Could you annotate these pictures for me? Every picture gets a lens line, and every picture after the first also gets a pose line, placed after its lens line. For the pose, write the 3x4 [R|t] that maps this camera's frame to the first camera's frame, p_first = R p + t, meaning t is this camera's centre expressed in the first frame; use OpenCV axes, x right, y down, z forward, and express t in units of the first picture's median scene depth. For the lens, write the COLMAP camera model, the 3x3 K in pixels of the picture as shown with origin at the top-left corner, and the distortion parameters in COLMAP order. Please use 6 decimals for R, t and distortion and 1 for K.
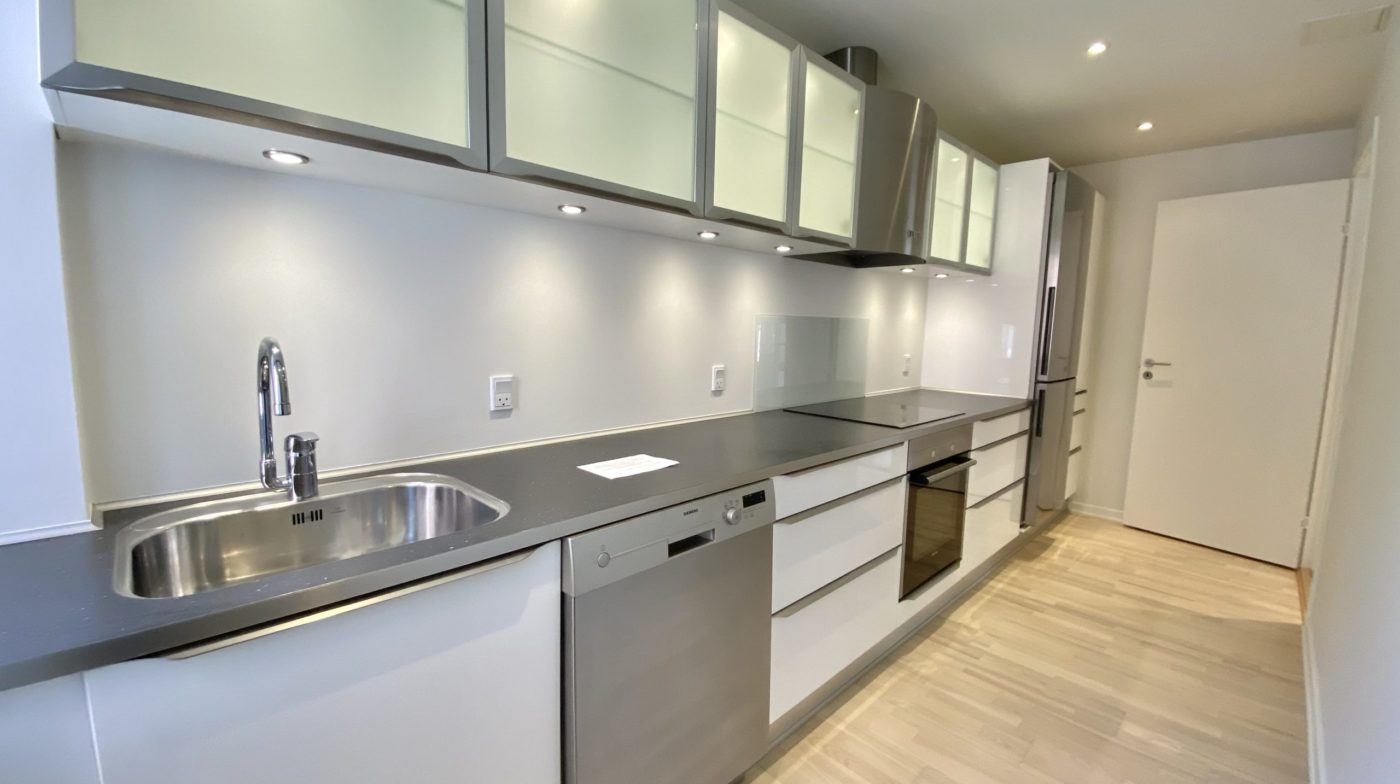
lens RADIAL K [[569.3, 0, 700.0], [0, 569.3, 392.0], [0, 0, 1]] dist [0.017747, -0.018692]
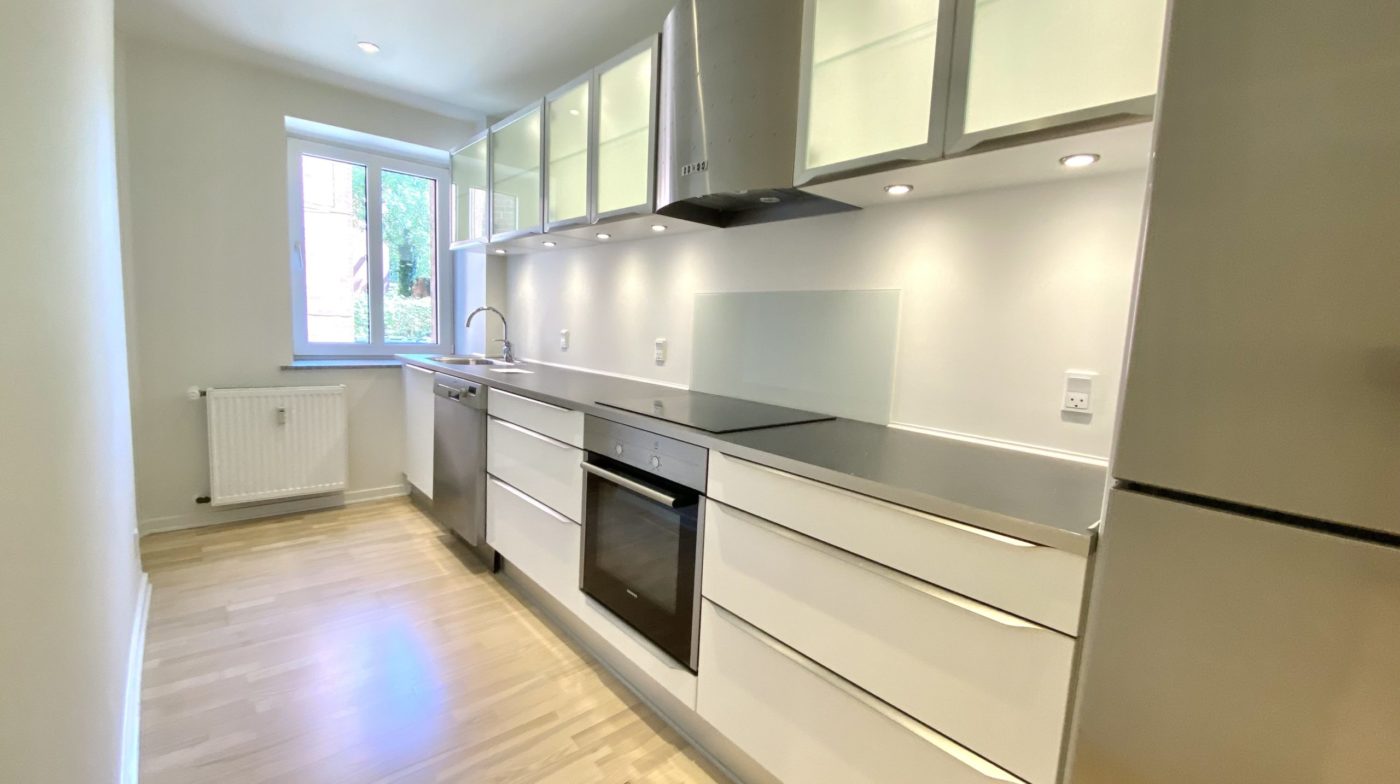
lens RADIAL K [[565.7, 0, 701.5], [0, 565.7, 374.8], [0, 0, 1]] dist [-0.000291, -0.000024]
pose [[-0.044681, 0.104477, -0.993523, 1.121926], [-0.121213, 0.986602, 0.109200, -0.106328], [0.991620, 0.125307, -0.031418, 1.082662]]
